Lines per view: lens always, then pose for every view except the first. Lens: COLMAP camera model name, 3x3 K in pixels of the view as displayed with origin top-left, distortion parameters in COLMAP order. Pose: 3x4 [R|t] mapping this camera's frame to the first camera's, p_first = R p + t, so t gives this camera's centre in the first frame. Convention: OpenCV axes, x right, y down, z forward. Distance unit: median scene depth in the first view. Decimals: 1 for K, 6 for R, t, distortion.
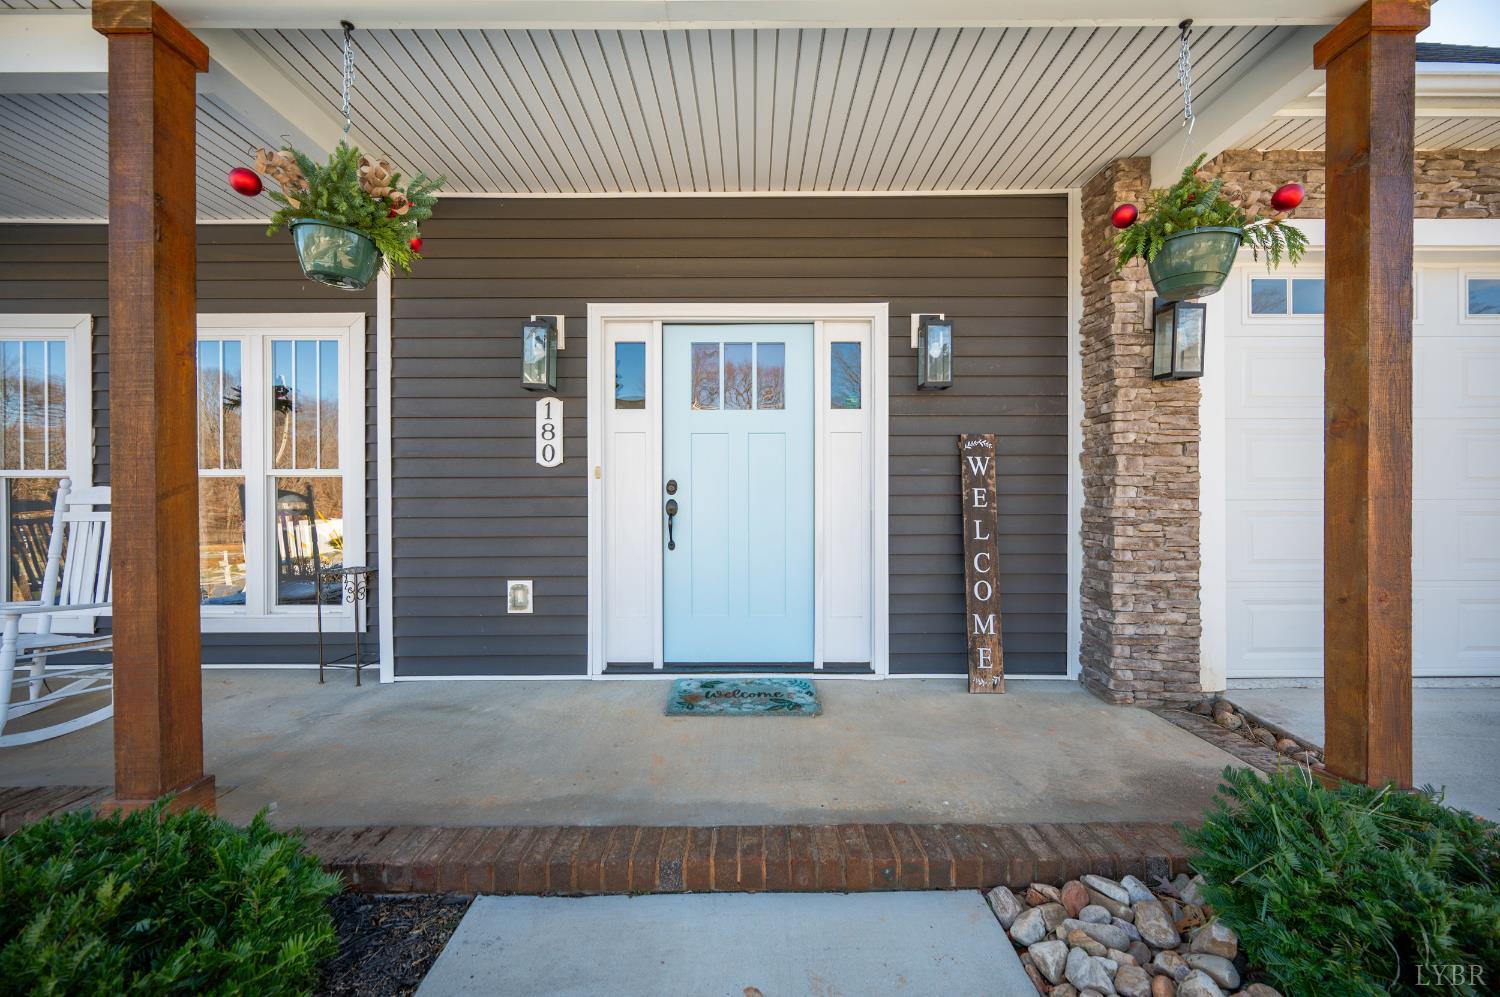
lens RADIAL K [[589.2, 0, 750.0], [0, 589.2, 498.5], [0, 0, 1]] dist [-0.001311, 0.000147]
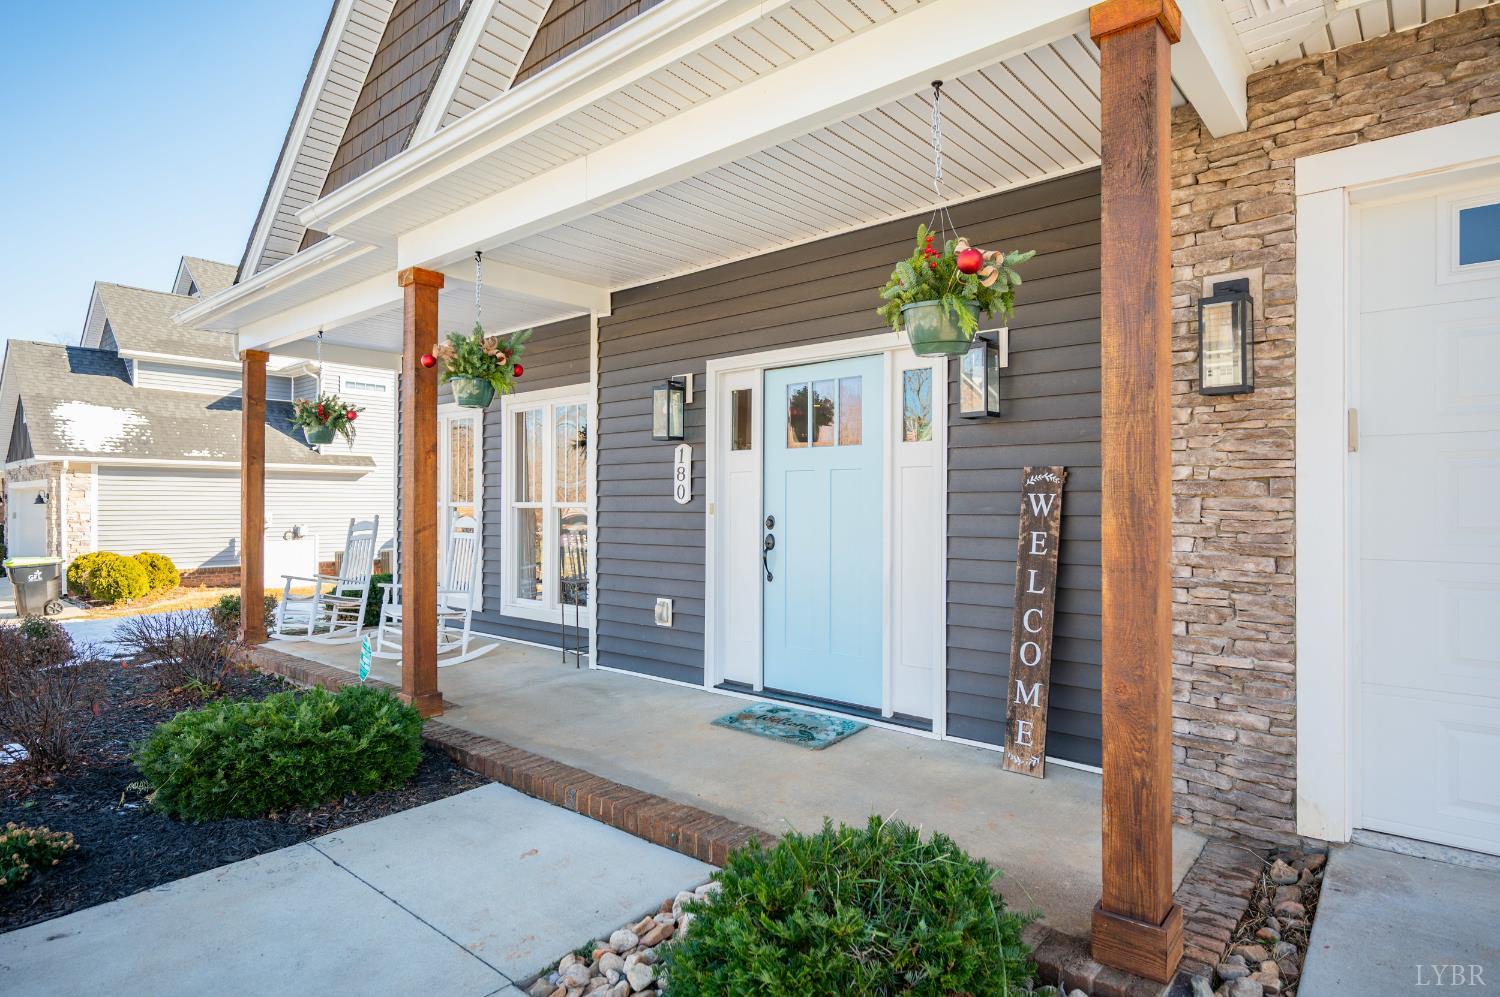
lens RADIAL K [[812.2, 0, 749.5], [0, 812.2, 495.0], [0, 0, 1]] dist [0.000746, 0.000444]
pose [[0.760359, -0.002988, -0.649497, 0.897538], [-0.003886, 0.999951, -0.009150, -0.062495], [0.649492, 0.009481, 0.760309, -0.157819]]
